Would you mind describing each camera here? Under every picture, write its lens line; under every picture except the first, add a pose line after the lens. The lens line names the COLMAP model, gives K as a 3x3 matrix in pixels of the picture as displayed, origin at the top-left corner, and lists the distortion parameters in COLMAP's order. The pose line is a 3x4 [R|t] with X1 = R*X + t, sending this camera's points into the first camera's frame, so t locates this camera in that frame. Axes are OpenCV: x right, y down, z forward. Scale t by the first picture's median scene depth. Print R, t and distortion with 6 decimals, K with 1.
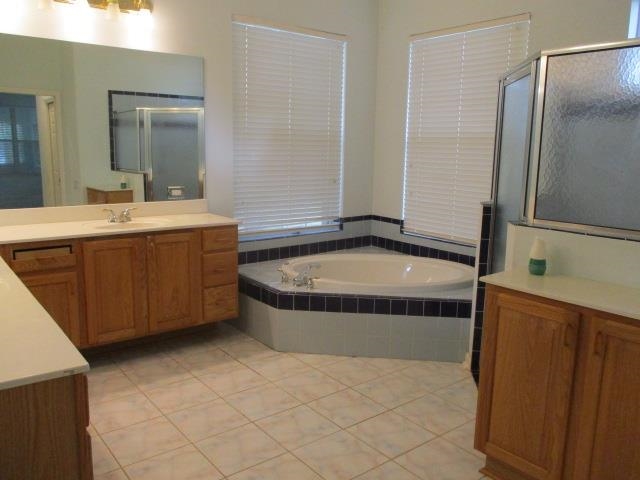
lens RADIAL K [[514.9, 0, 319.6], [0, 514.9, 248.5], [0, 0, 1]] dist [-0.065353, 0.000967]
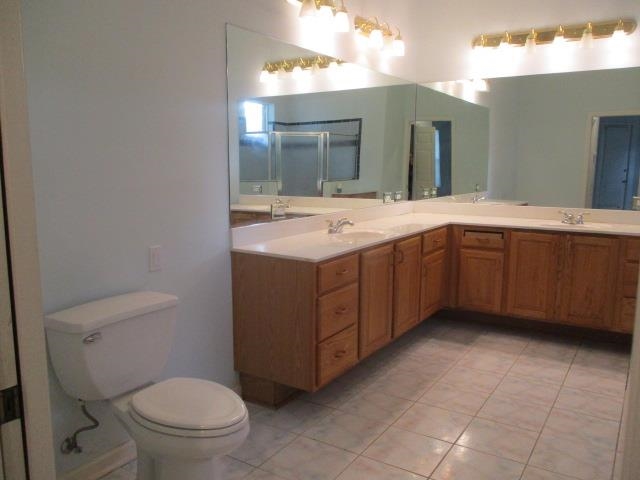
lens RADIAL K [[514.9, 0, 319.6], [0, 514.9, 248.5], [0, 0, 1]] dist [-0.065353, 0.000967]
pose [[0.318405, 0.136024, -0.938145, 0.595821], [-0.168806, 0.981970, 0.085086, 0.001339], [0.932804, 0.131273, 0.335626, 0.121143]]
